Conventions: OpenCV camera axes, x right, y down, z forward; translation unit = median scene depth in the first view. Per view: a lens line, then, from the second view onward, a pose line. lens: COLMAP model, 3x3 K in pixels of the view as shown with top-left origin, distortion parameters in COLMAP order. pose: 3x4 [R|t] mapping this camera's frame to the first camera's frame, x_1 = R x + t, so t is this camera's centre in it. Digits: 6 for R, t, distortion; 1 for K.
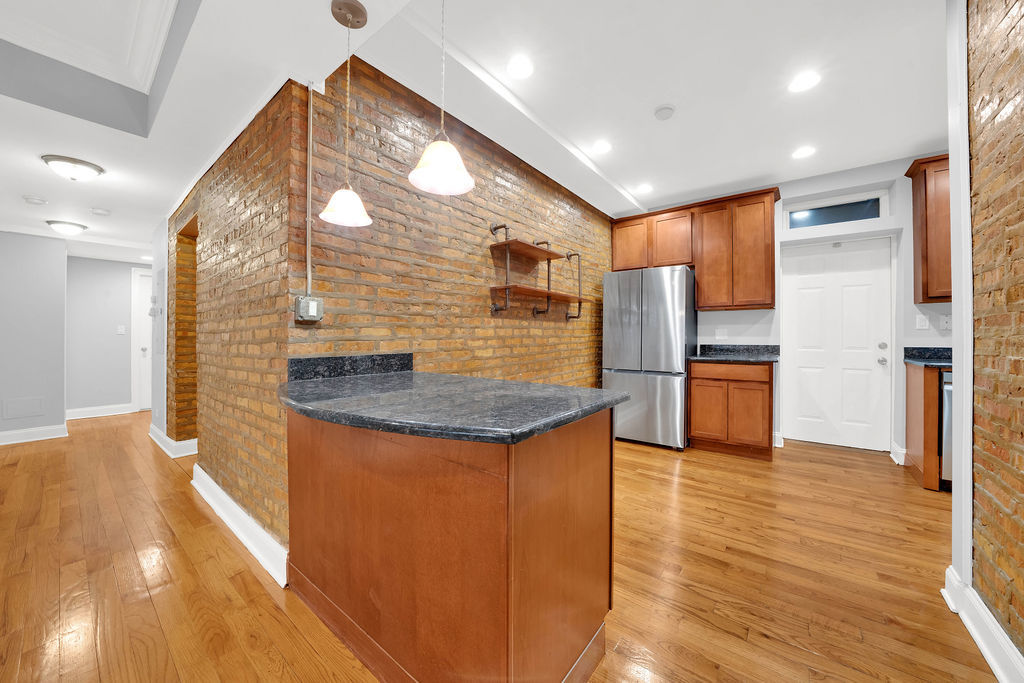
lens RADIAL K [[369.5, 0, 508.2], [0, 369.5, 336.5], [0, 0, 1]] dist [-0.016810, 0.000158]
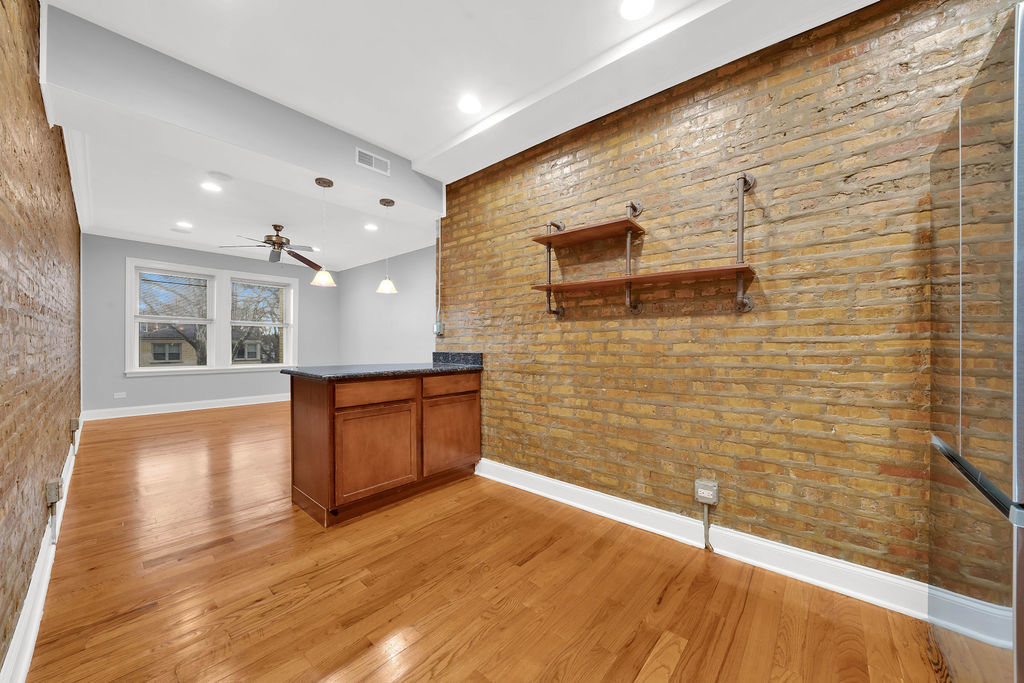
lens RADIAL K [[369.5, 0, 521.5], [0, 369.5, 352.3], [0, 0, 1]] dist [-0.016810, 0.000158]
pose [[-0.040112, 0.018929, -0.999016, 1.559978], [-0.006612, 0.999794, 0.019209, 0.016580], [0.999173, 0.007376, -0.039979, 1.612588]]
